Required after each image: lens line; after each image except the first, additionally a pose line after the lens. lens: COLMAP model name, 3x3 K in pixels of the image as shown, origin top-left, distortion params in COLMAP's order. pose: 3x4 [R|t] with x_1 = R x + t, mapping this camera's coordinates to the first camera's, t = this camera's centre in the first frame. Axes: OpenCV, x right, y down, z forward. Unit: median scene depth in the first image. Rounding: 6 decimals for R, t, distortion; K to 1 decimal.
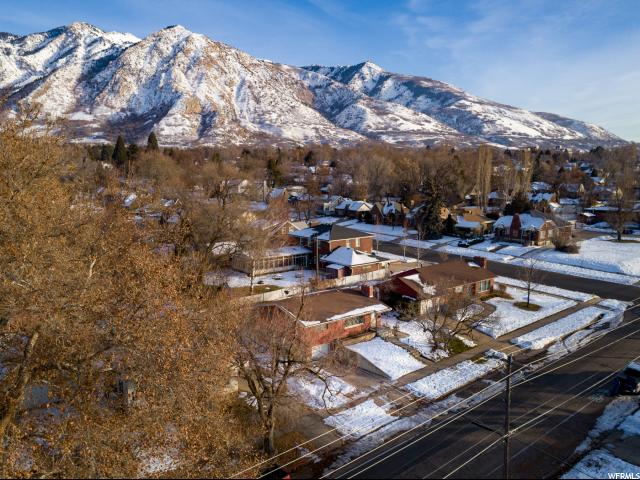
lens RADIAL K [[481.1, 0, 320.0], [0, 481.1, 240.0], [0, 0, 1]] dist [0.001235, -0.000620]
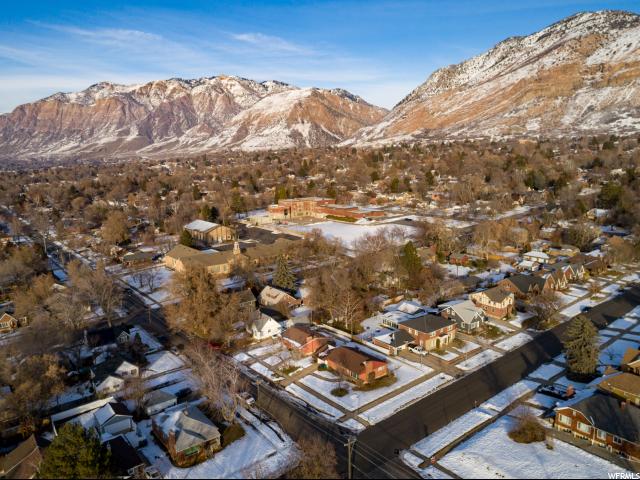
lens RADIAL K [[481.1, 0, 320.0], [0, 481.1, 240.0], [0, 0, 1]] dist [0.001235, -0.000620]
pose [[0.001898, 0.188610, -0.982050, 0.835301], [-0.108082, 0.976338, 0.187304, -0.292895], [0.994140, 0.105787, 0.022238, 0.346541]]
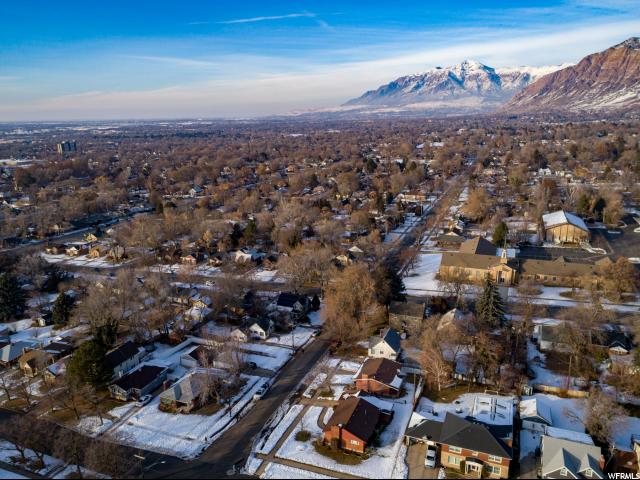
lens RADIAL K [[481.1, 0, 320.0], [0, 481.1, 240.0], [0, 0, 1]] dist [0.001235, -0.000620]
pose [[-0.862127, 0.151779, -0.483425, 0.446685], [-0.041322, 0.929842, 0.365630, -0.454538], [0.505004, 0.335196, -0.795371, 0.879166]]
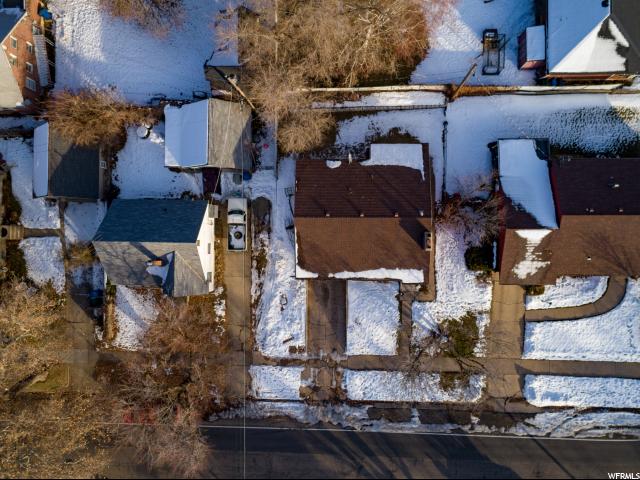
lens RADIAL K [[481.1, 0, 320.0], [0, 481.1, 240.0], [0, 0, 1]] dist [0.001235, -0.000620]
pose [[0.787101, 0.615638, -0.038240, -0.001069], [-0.037155, 0.109202, 0.993325, -0.220572], [0.615704, -0.780426, 0.108827, 0.301103]]
